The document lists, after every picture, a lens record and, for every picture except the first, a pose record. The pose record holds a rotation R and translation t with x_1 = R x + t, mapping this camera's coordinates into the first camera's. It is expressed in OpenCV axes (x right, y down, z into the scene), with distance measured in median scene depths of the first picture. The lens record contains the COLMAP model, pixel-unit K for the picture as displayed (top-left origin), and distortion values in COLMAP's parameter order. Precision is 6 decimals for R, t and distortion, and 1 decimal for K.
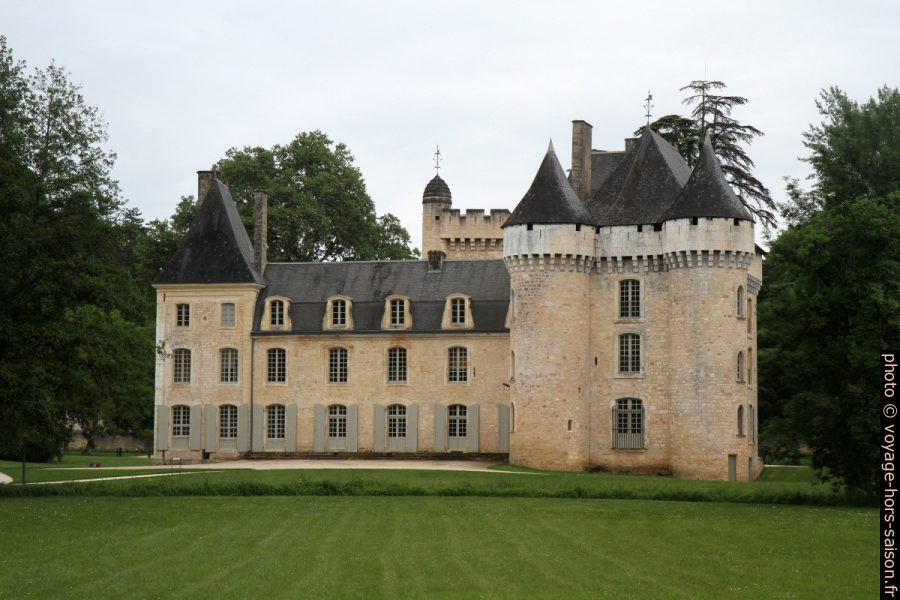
lens RADIAL K [[2387.5, 0, 450.0], [0, 2387.5, 300.0], [0, 0, 1]] dist [0.412386, 0.033846]
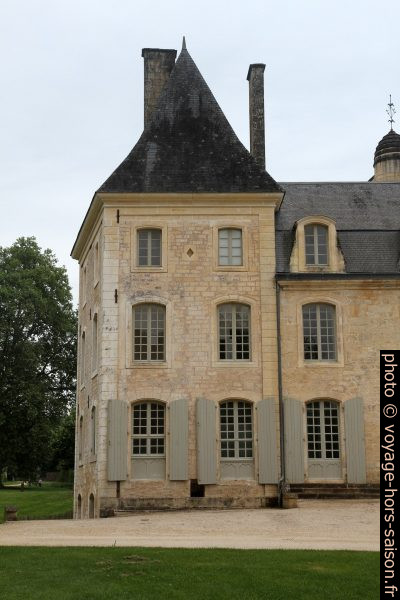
lens RADIAL K [[942.7, 0, 200.0], [0, 942.7, 300.0], [0, 0, 1]] dist [0.140387, 0.009683]
pose [[0.965842, 0.038837, 0.256206, -0.159340], [-0.005419, 0.991516, -0.129874, 0.049490], [-0.259076, 0.124050, 0.957858, 0.783145]]
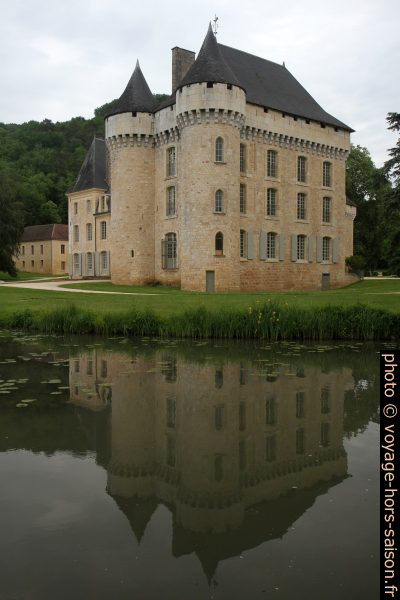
lens RADIAL K [[600.9, 0, 200.0], [0, 600.9, 300.0], [0, 0, 1]] dist [0.030535, -0.000095]
pose [[0.828360, 0.003183, -0.560187, 0.257148], [0.051649, 0.995291, 0.082029, 0.046768], [0.557810, -0.096883, 0.824295, 0.641639]]
